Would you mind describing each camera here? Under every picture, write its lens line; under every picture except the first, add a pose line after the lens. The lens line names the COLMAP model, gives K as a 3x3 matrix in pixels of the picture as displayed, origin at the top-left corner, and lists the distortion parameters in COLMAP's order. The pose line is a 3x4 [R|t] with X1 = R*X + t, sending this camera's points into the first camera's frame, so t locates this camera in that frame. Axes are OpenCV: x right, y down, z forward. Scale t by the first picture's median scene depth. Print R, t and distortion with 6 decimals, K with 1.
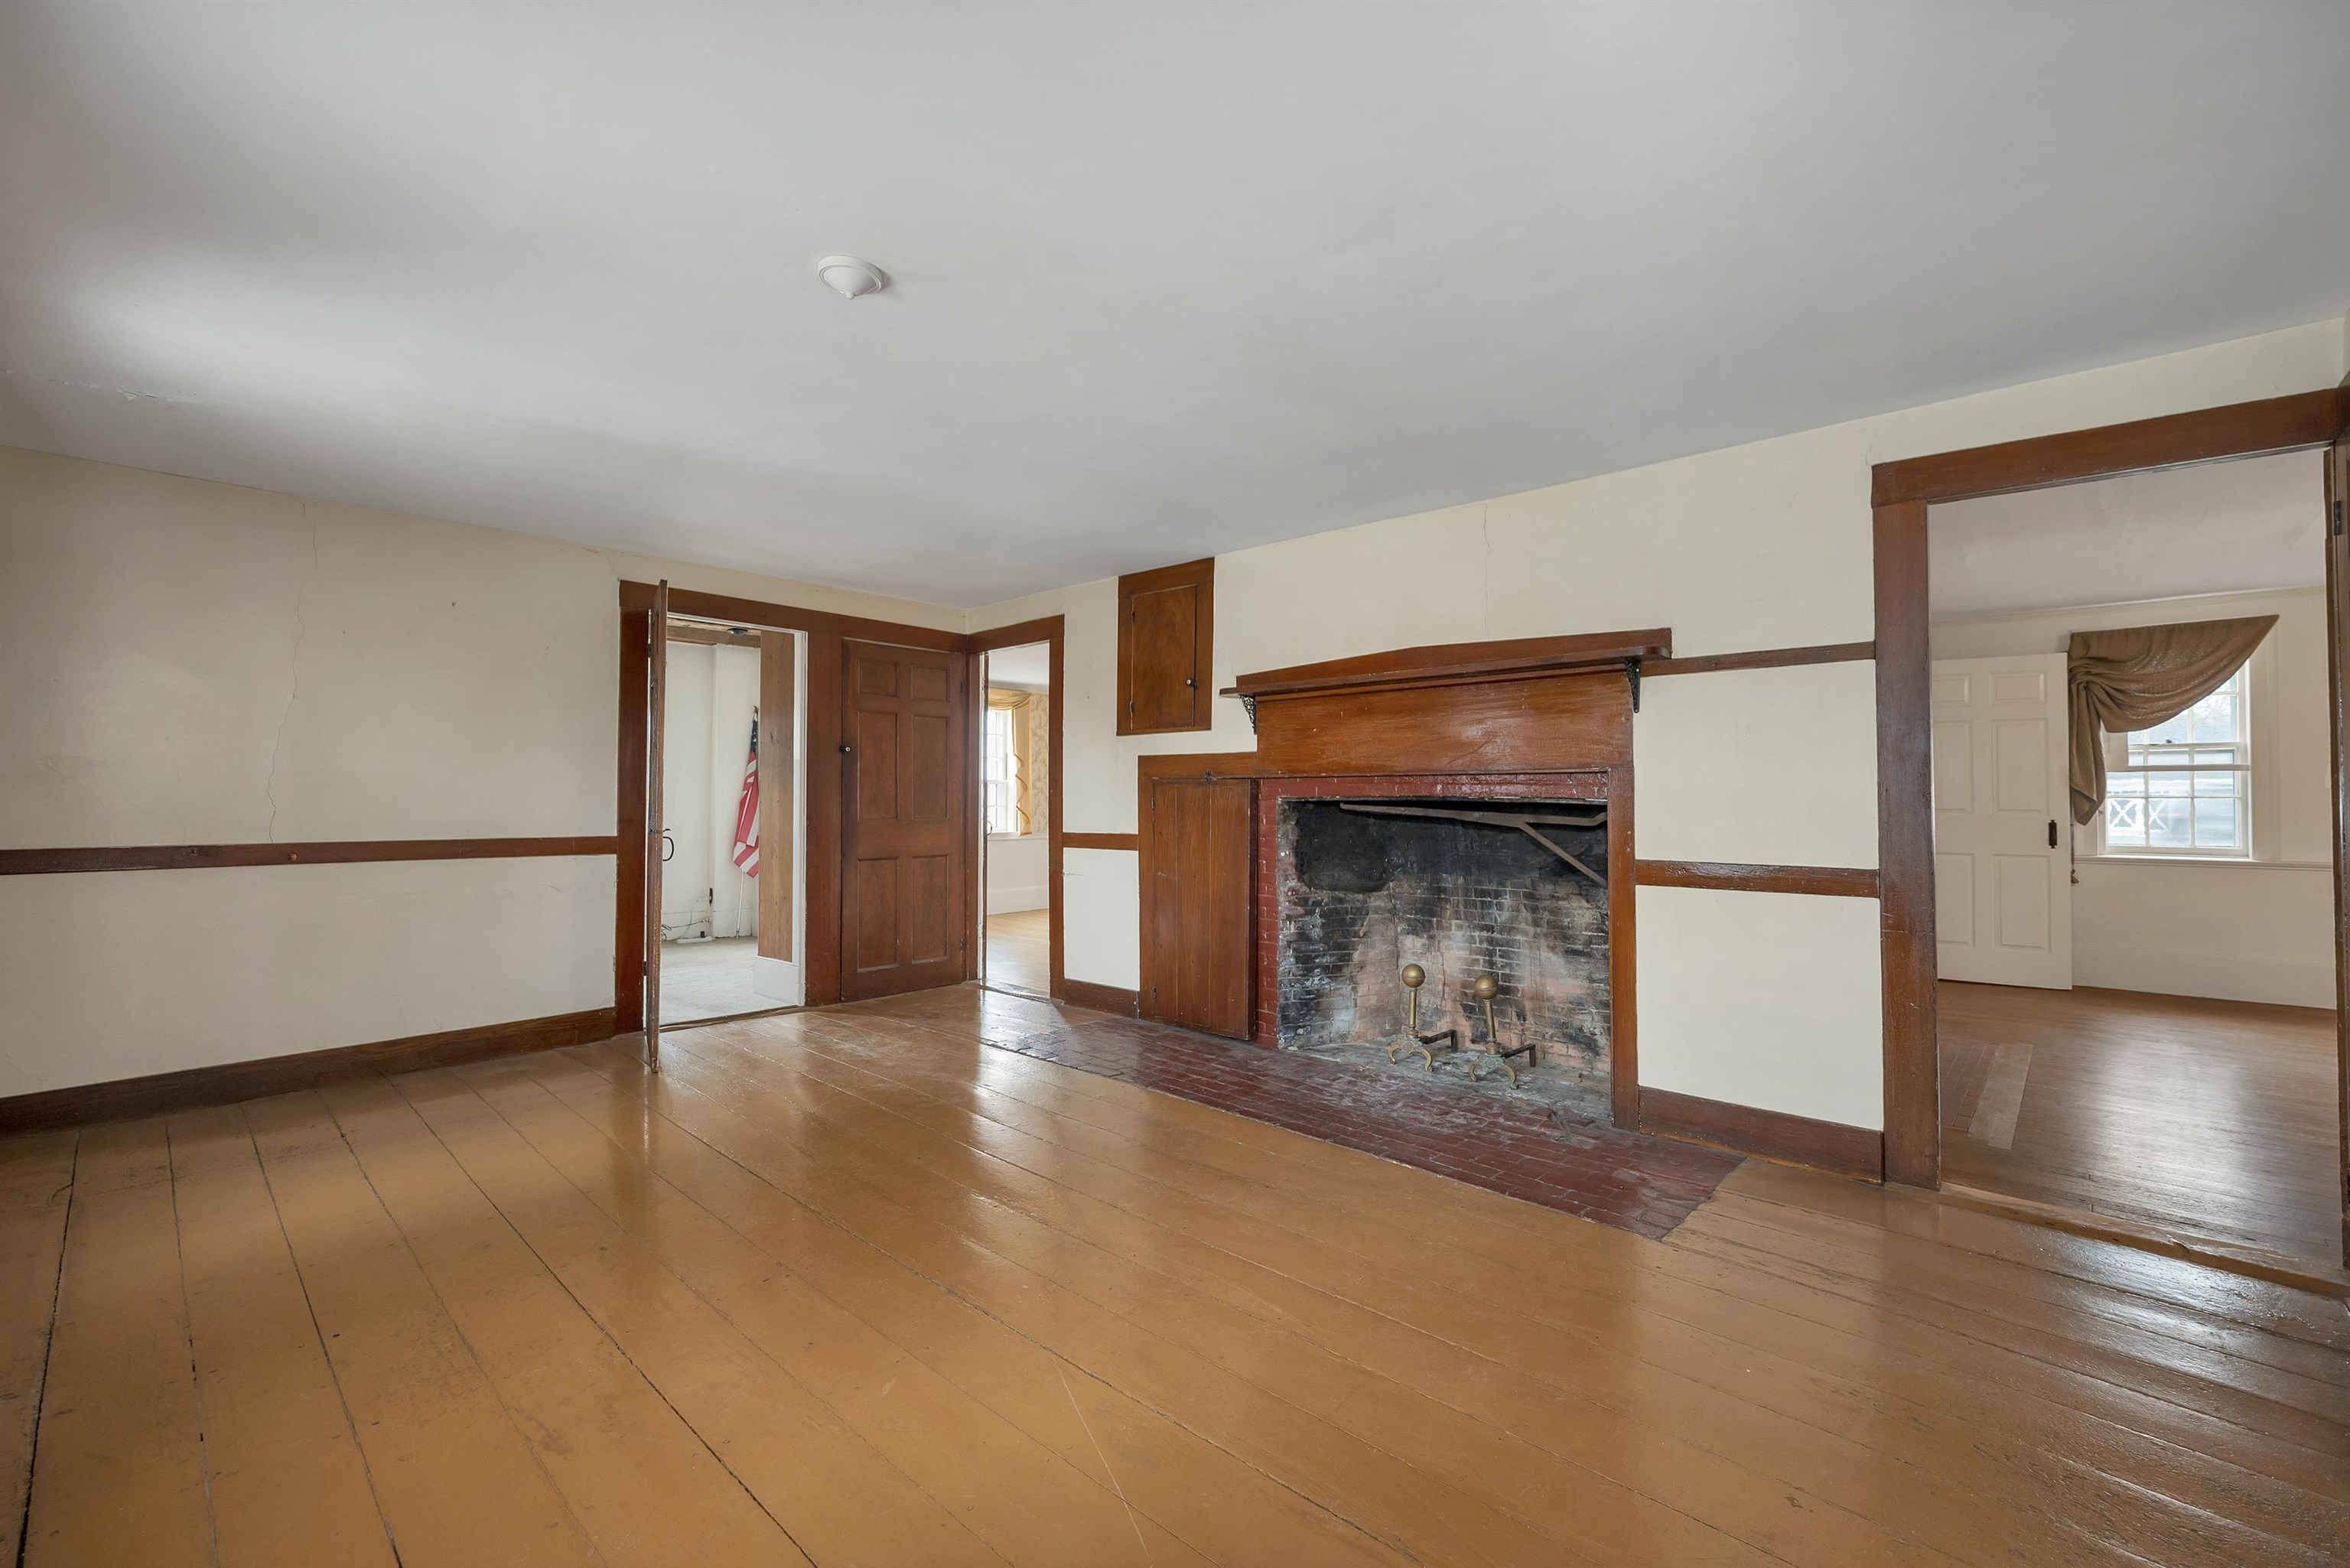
lens RADIAL K [[1007.2, 0, 1175.9], [0, 1007.2, 777.1], [0, 0, 1]] dist [0.001323, 0.000140]
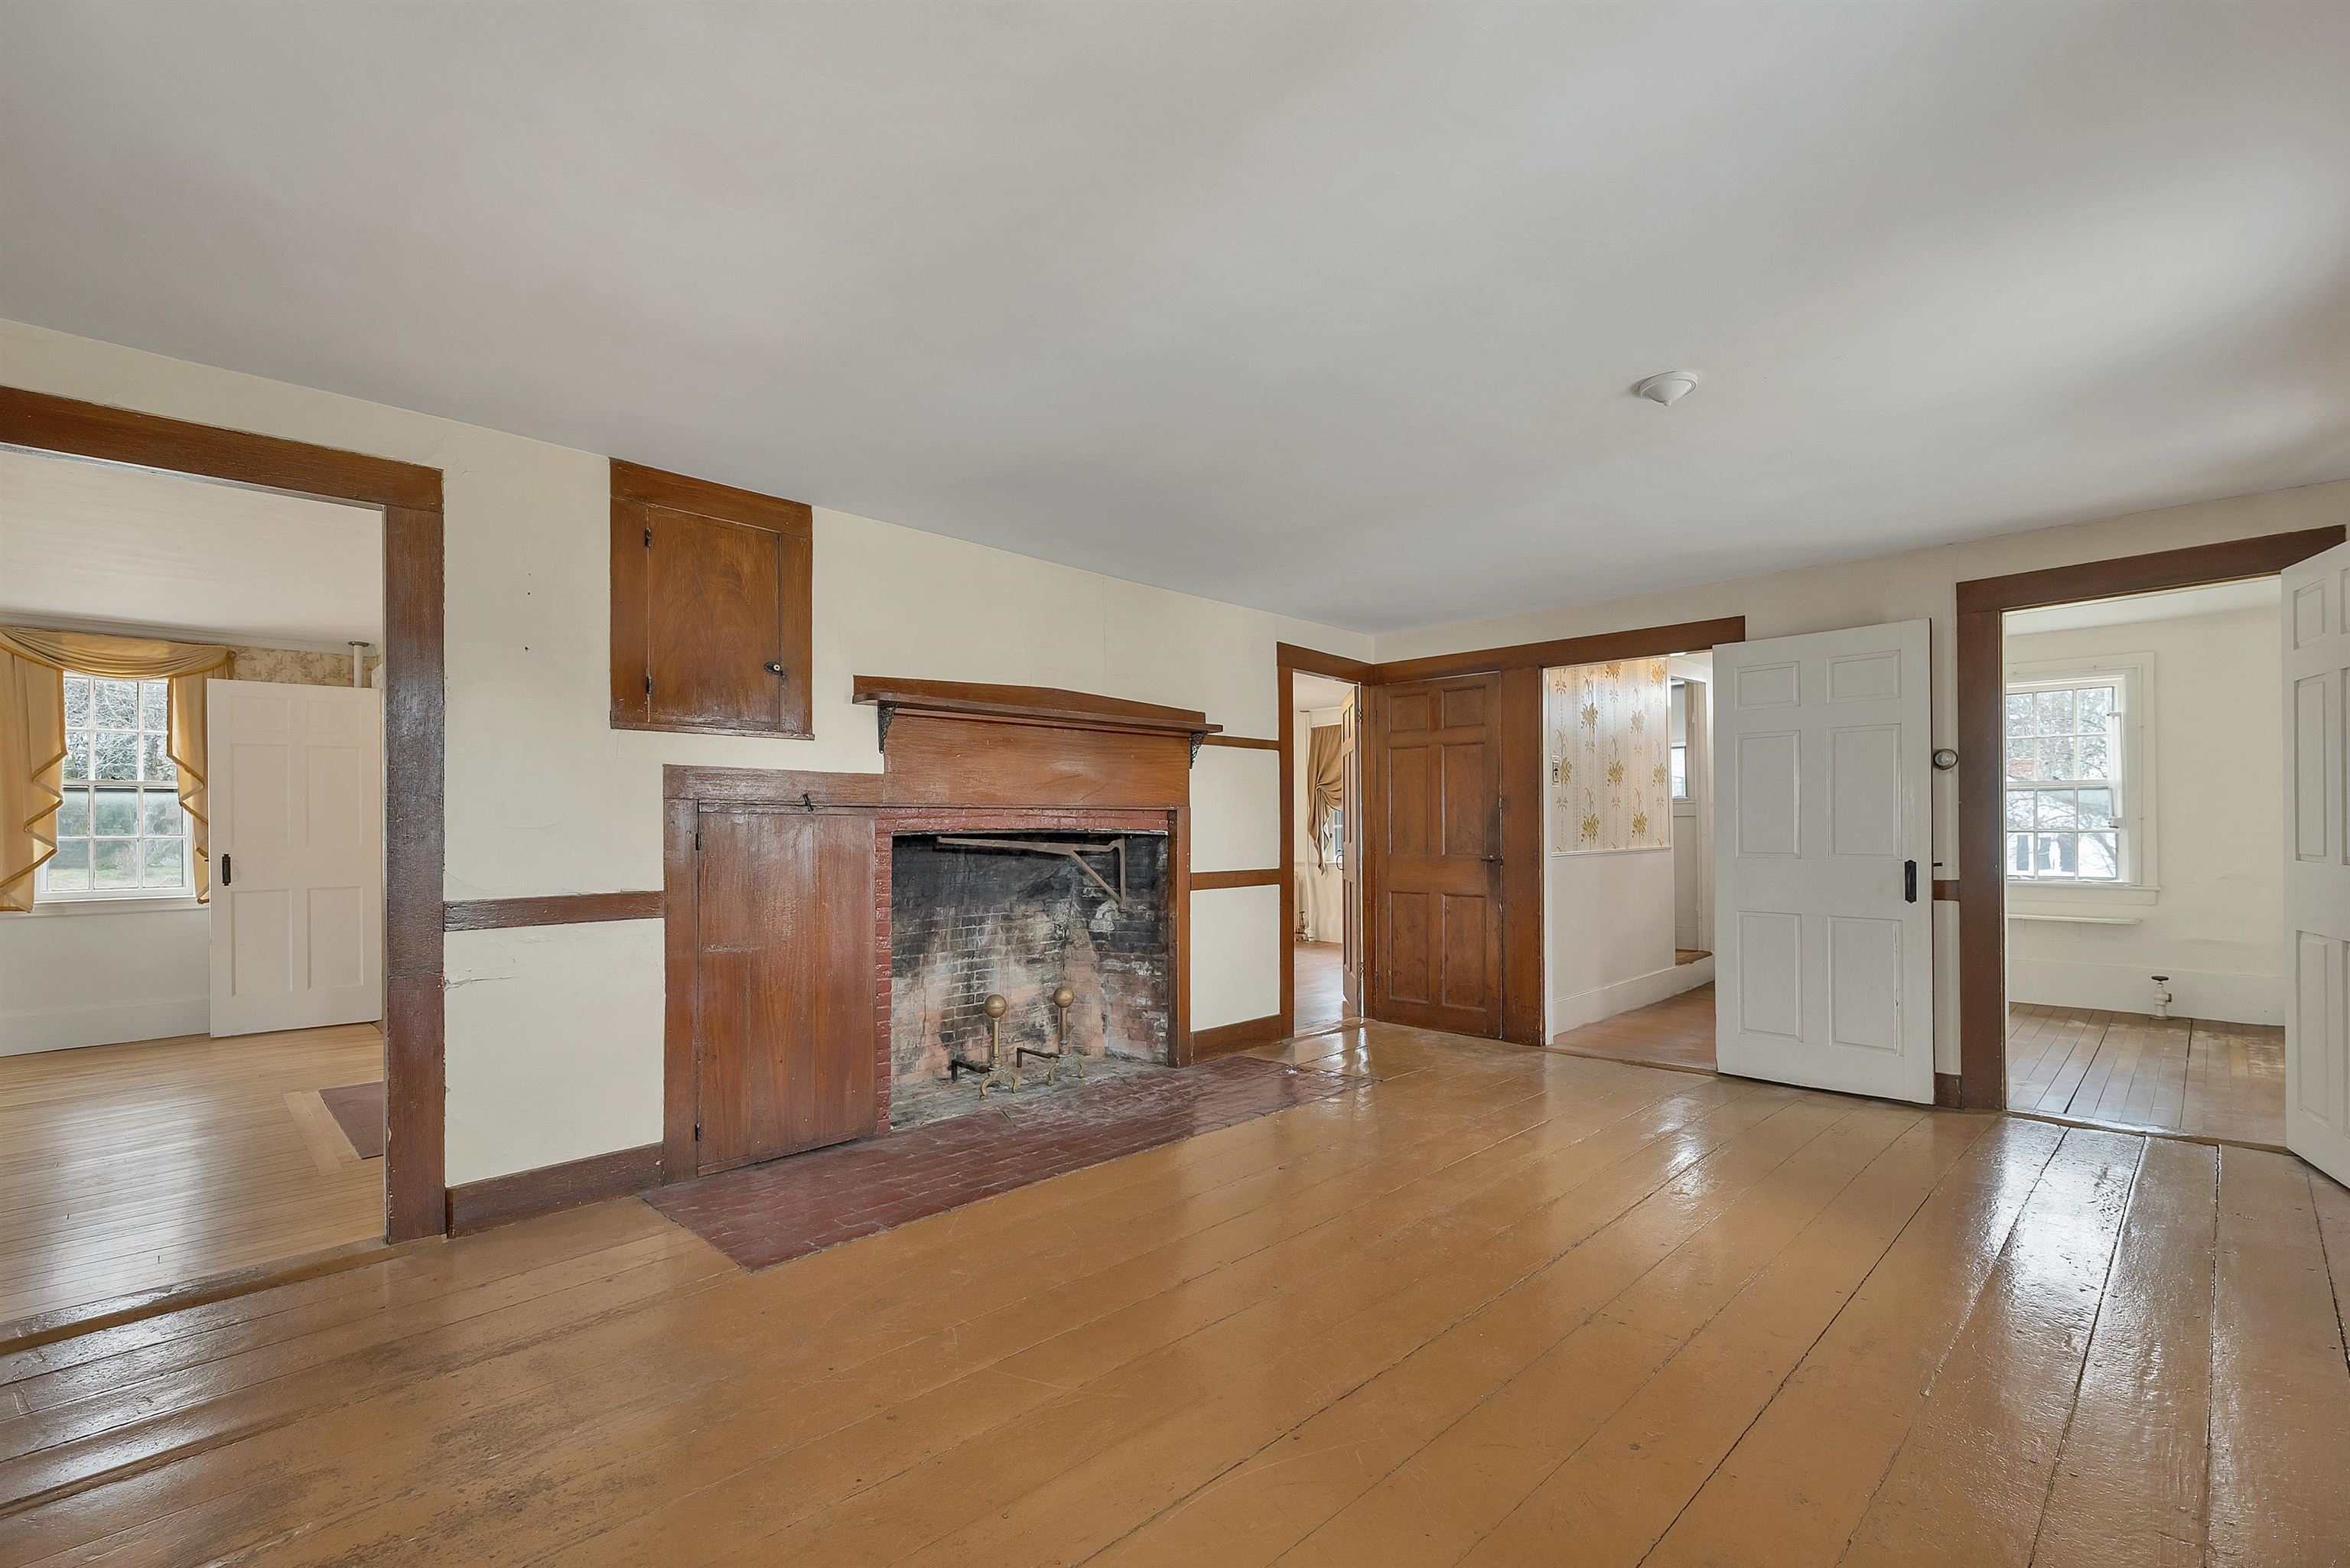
lens RADIAL K [[1035.1, 0, 1176.4], [0, 1035.1, 827.0], [0, 0, 1]] dist [-0.000257, 0.000083]
pose [[0.029248, -0.002564, 0.999569, -0.769813], [-0.016548, 0.999858, 0.003049, 0.010750], [-0.999435, -0.016630, 0.029202, 0.763927]]
